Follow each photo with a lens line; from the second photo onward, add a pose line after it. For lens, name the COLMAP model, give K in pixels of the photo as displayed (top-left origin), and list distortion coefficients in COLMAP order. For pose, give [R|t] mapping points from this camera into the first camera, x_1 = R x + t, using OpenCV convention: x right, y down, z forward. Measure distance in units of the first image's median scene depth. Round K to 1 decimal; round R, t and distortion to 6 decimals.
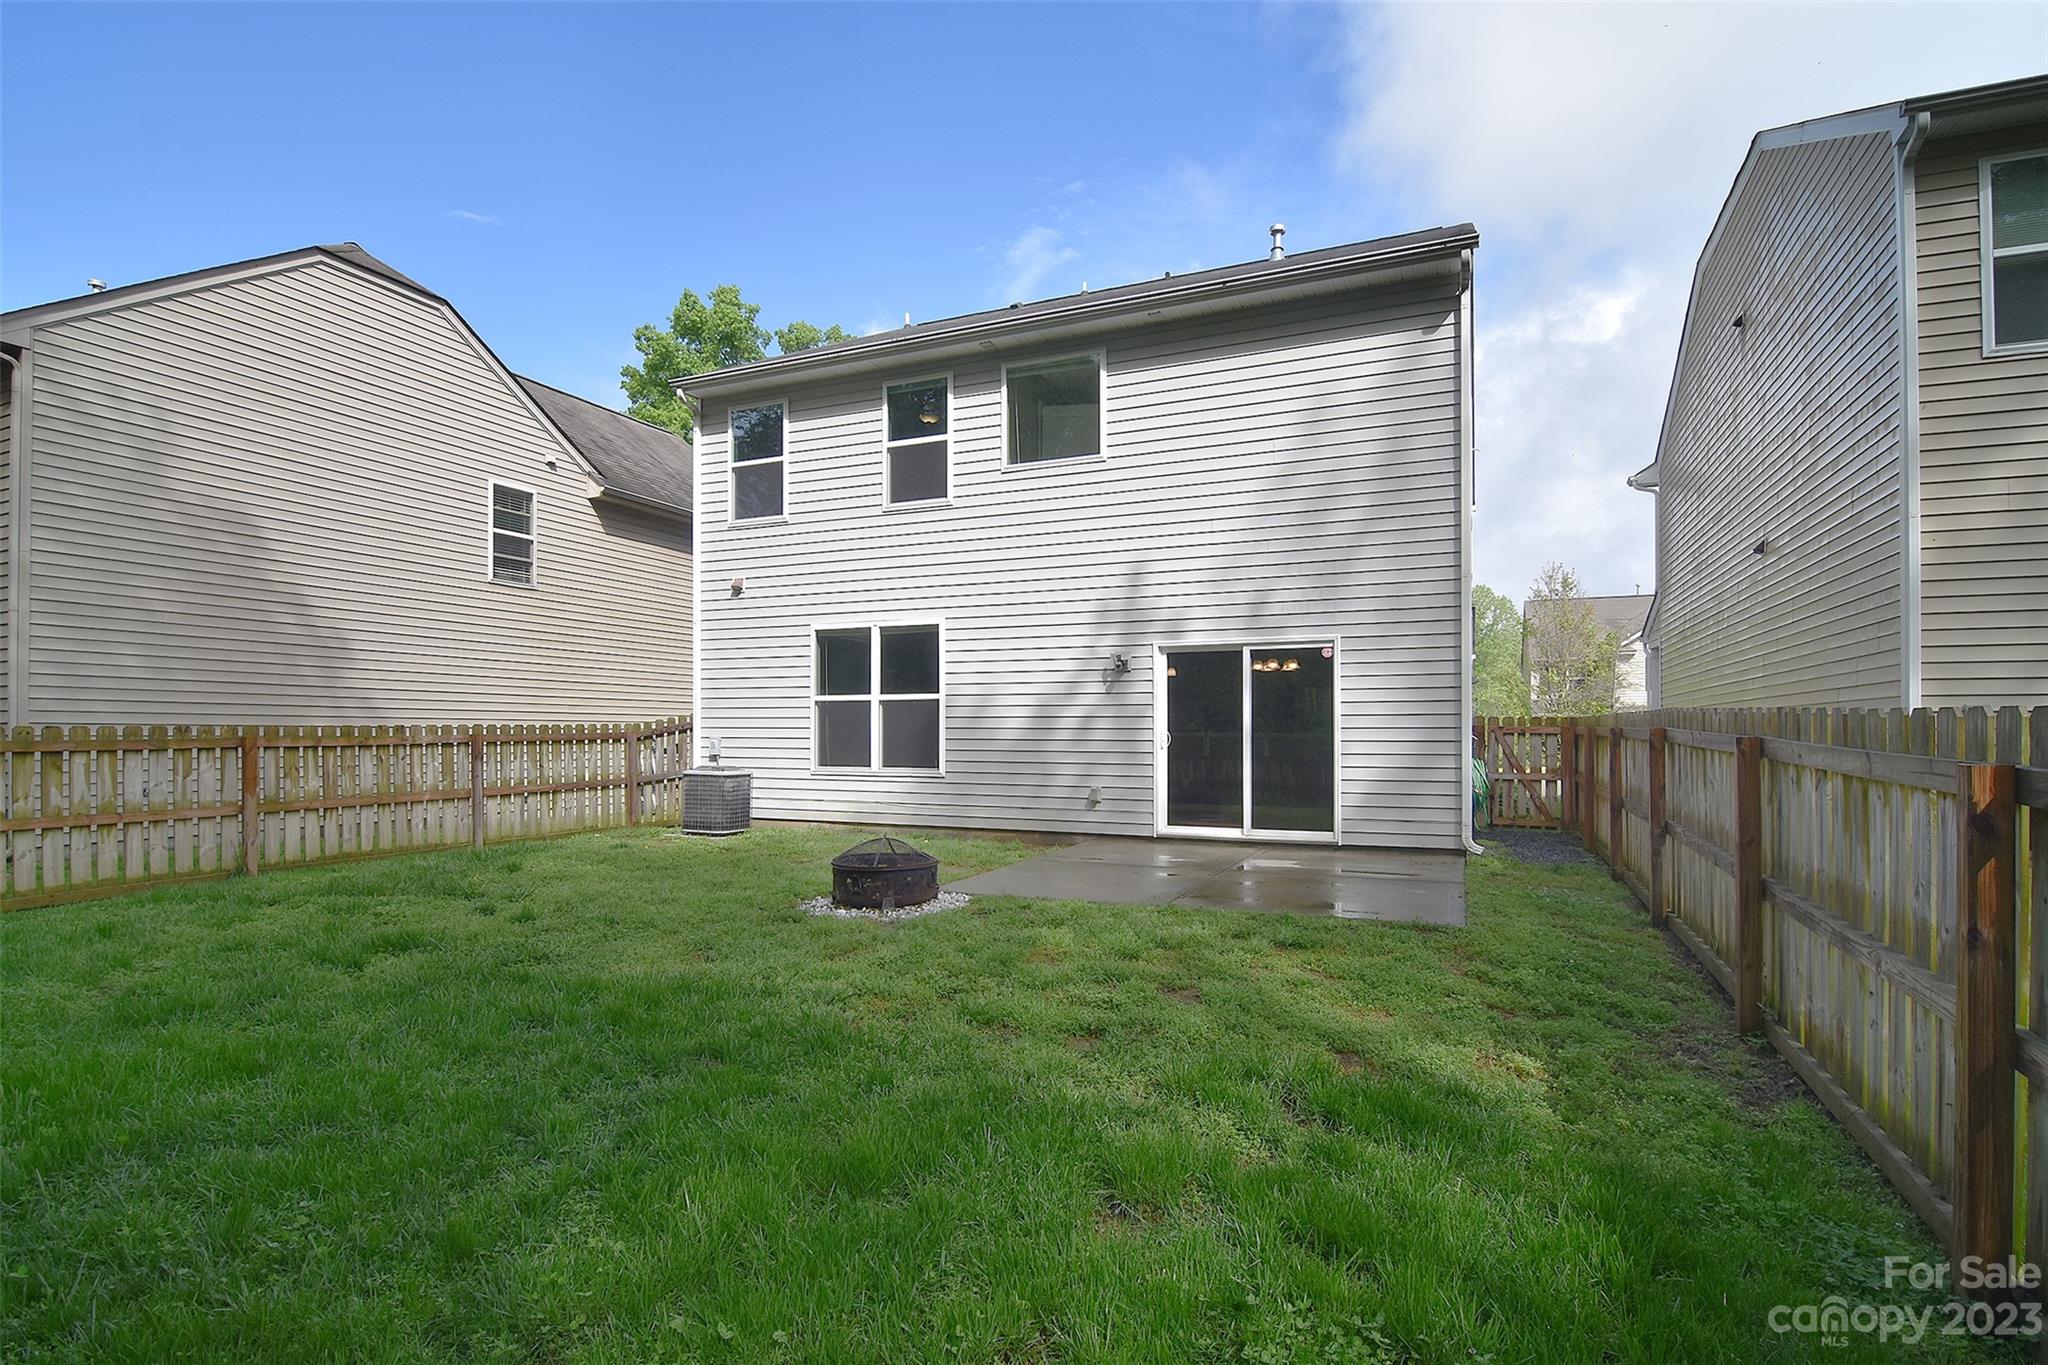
lens RADIAL K [[1003.8, 0, 1009.1], [0, 1003.8, 723.4], [0, 0, 1]] dist [0.000161, -0.013055]
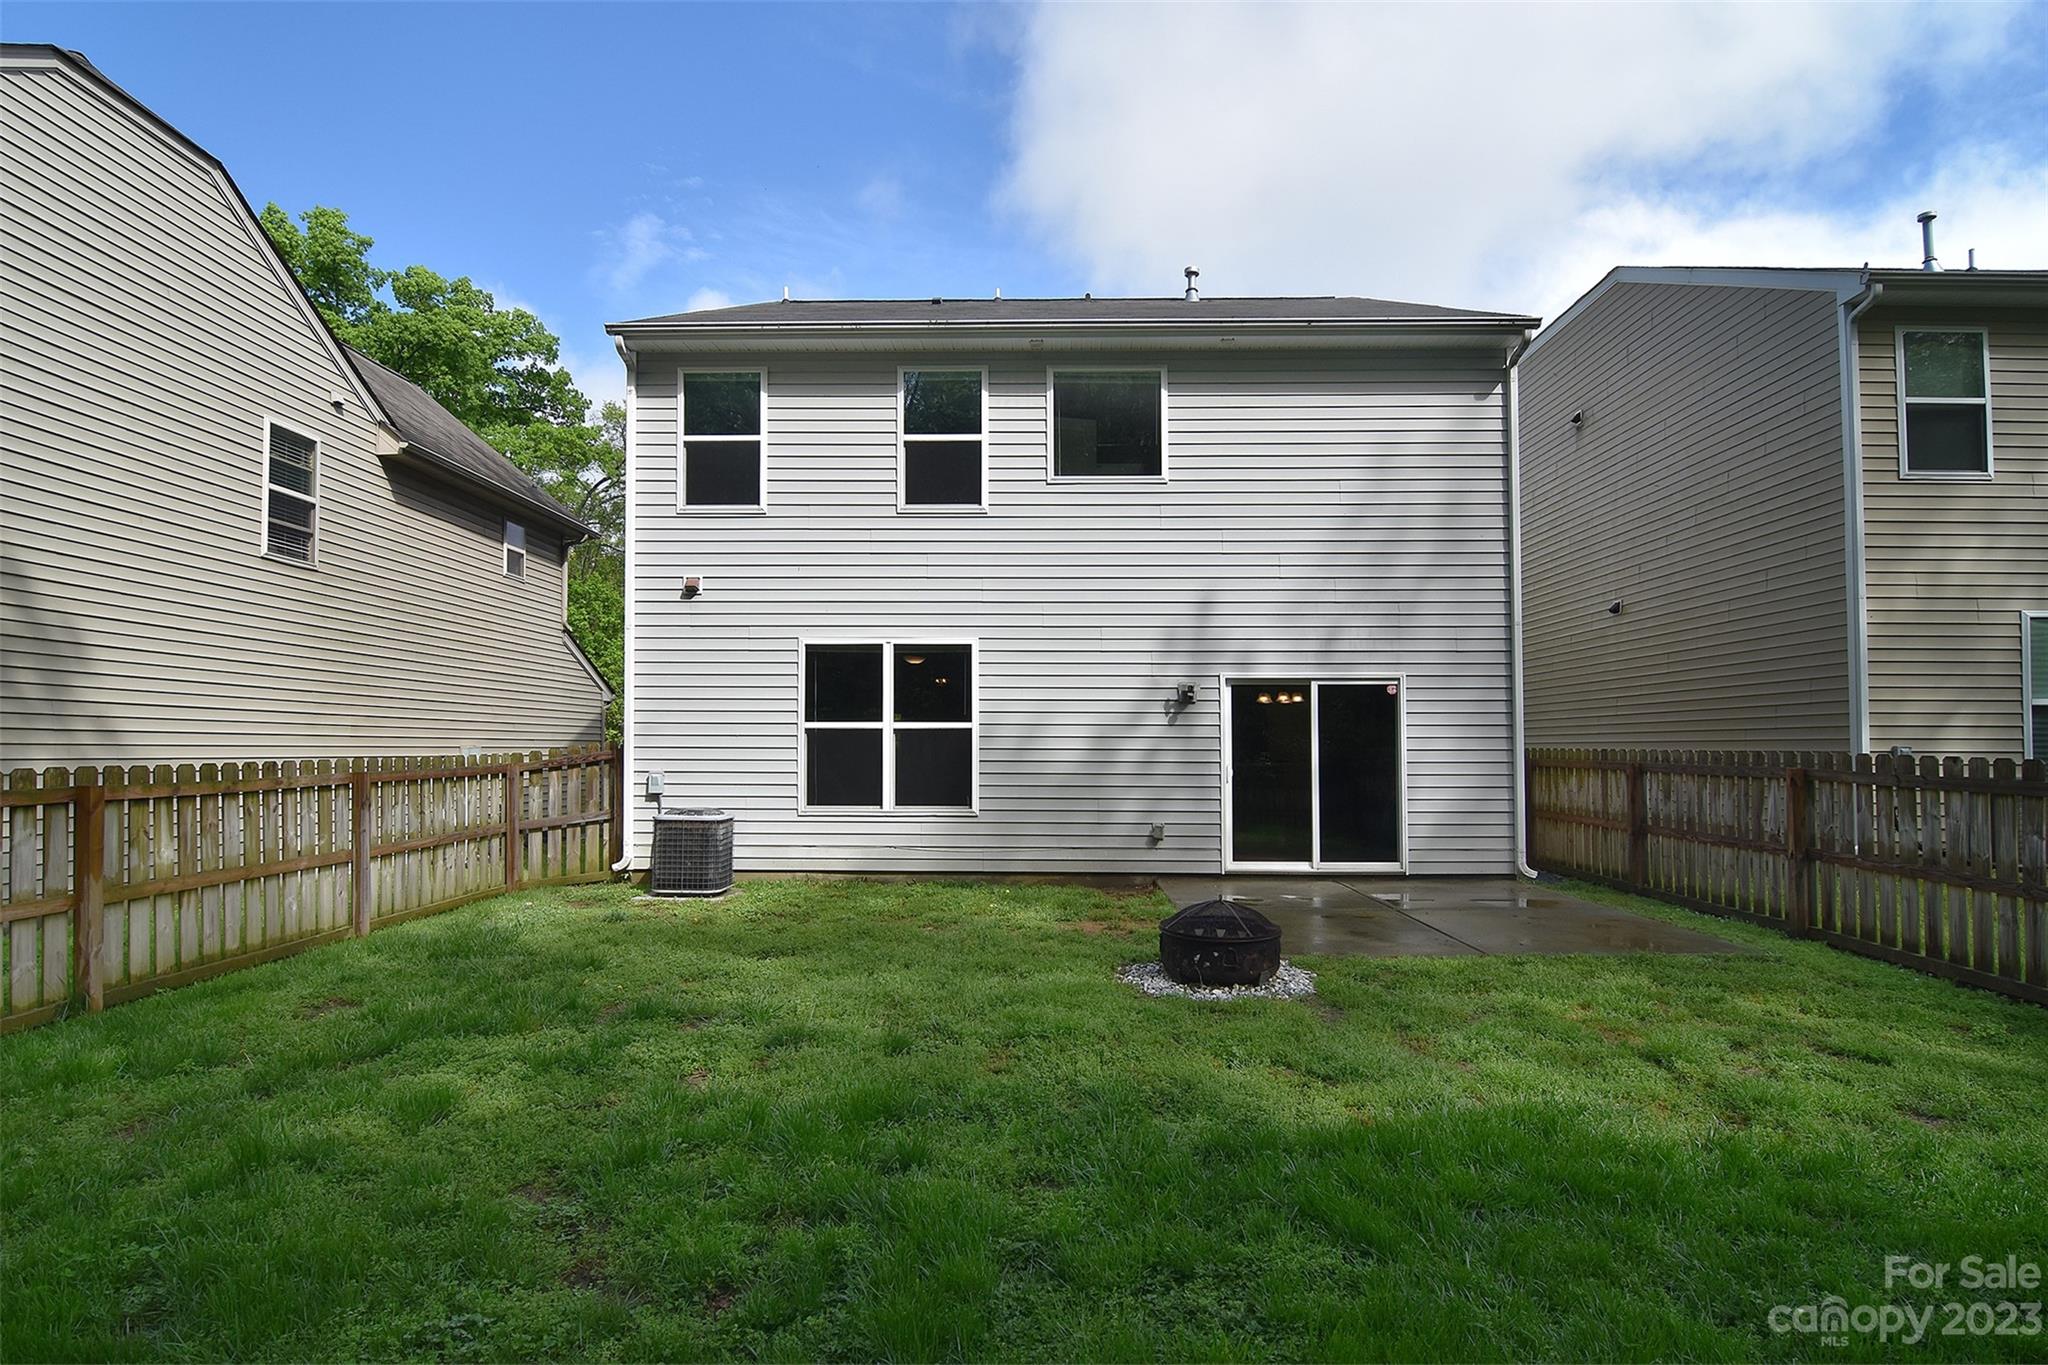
lens RADIAL K [[1007.9, 0, 998.6], [0, 1007.9, 716.4], [0, 0, 1]] dist [-0.002177, -0.013594]
pose [[0.922904, 0.012158, 0.384838, -0.393129], [-0.004703, 0.999783, -0.020308, -0.016960], [-0.385001, 0.016932, 0.922761, 0.164107]]
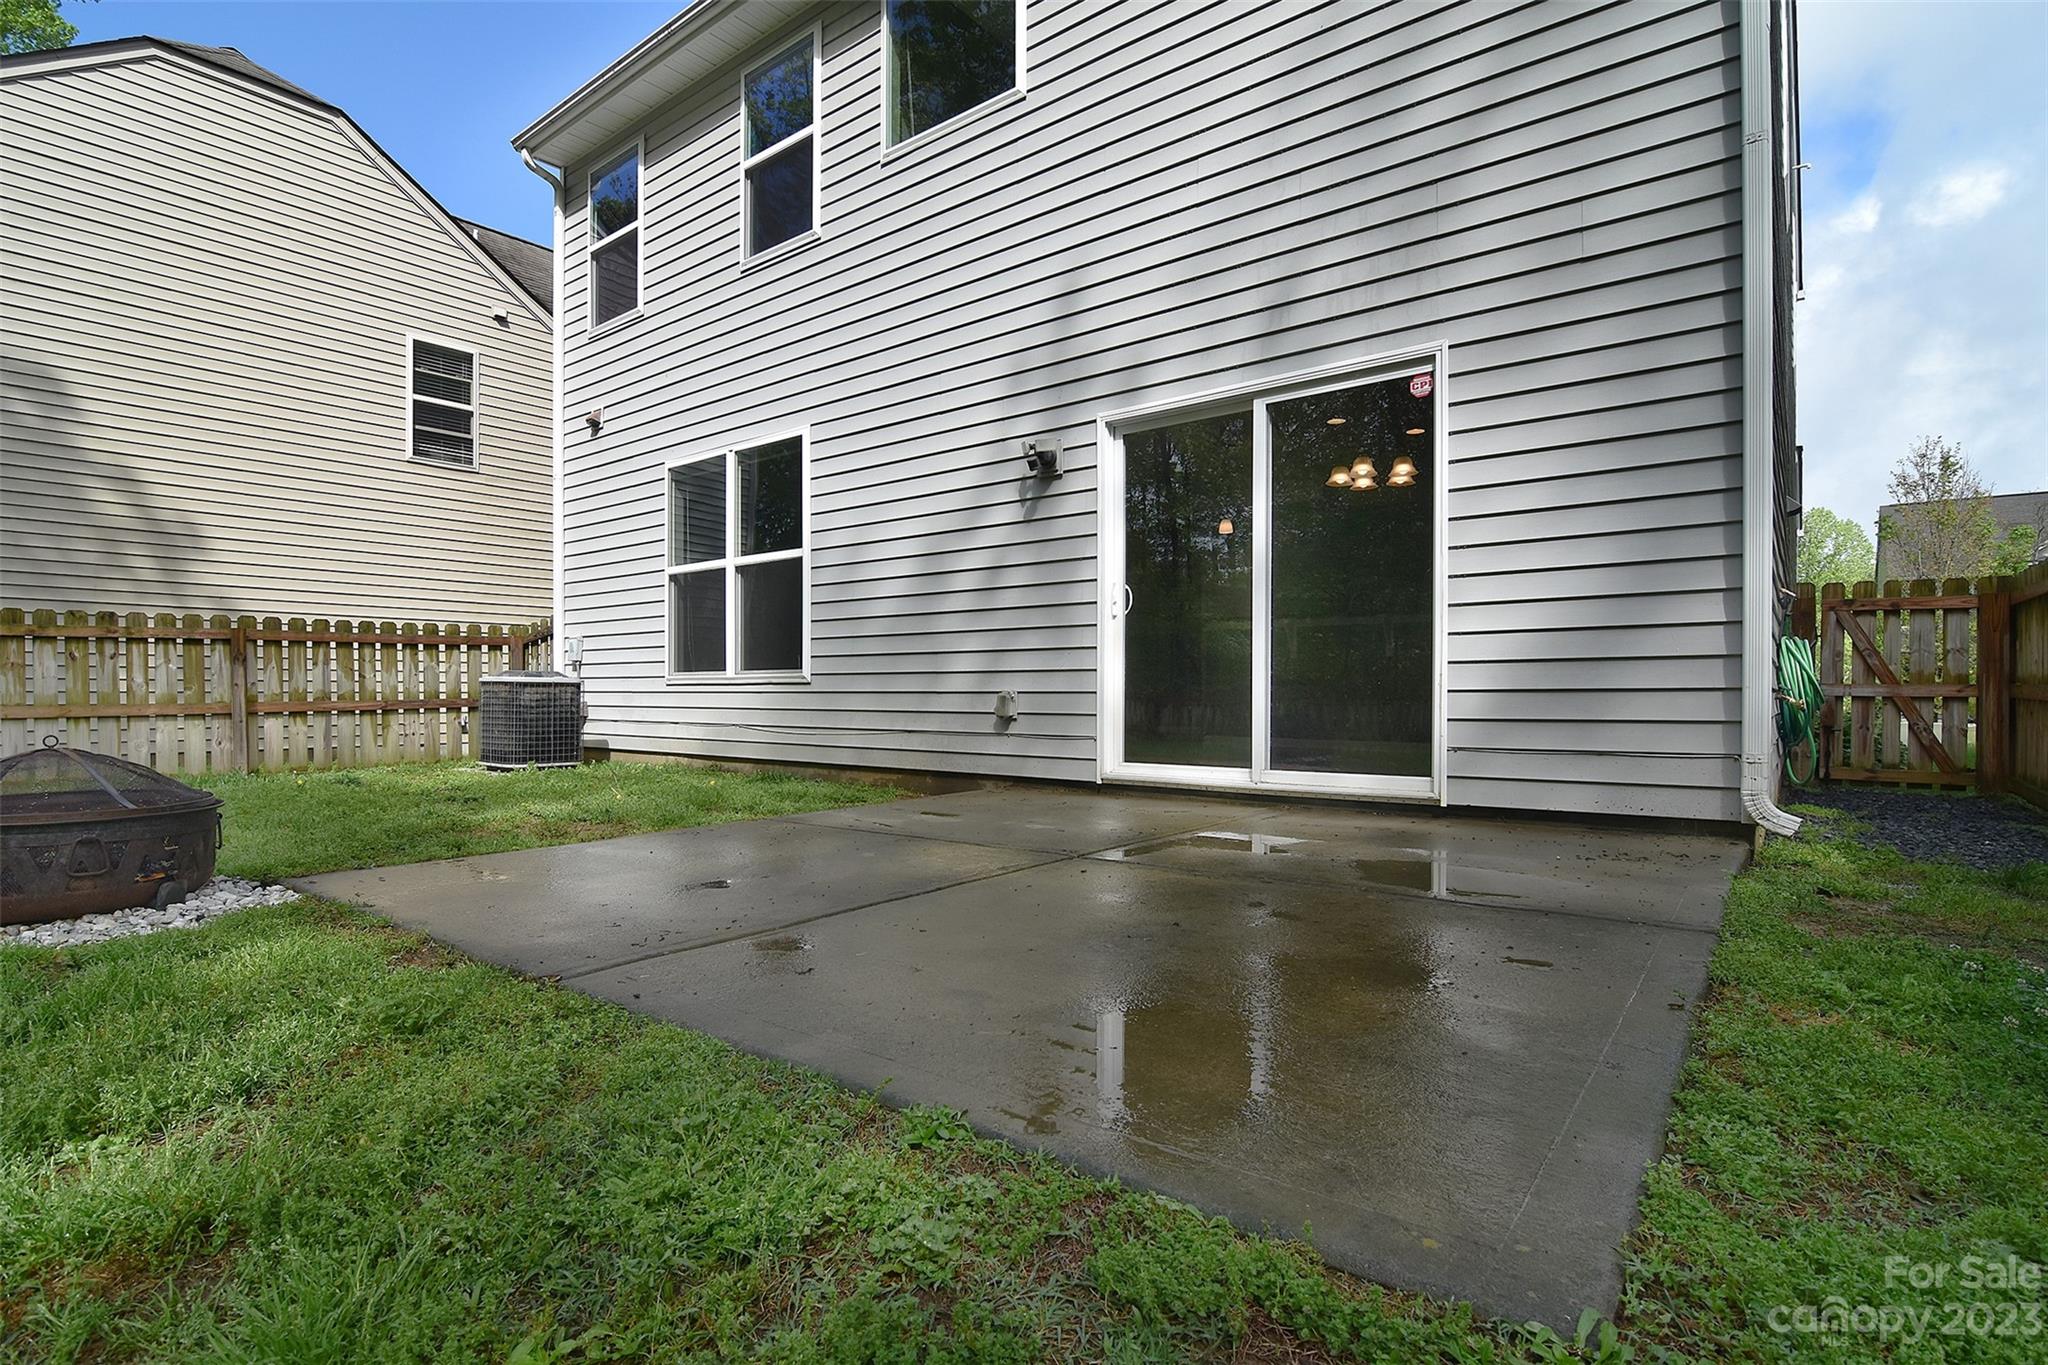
lens RADIAL K [[981.1, 0, 1044.4], [0, 981.1, 707.0], [0, 0, 1]] dist [-0.006010, -0.010270]
pose [[0.973314, 0.001658, -0.229471, 0.214723], [0.003702, 0.999730, 0.022929, 0.055075], [0.229447, -0.023167, 0.973045, 0.443745]]
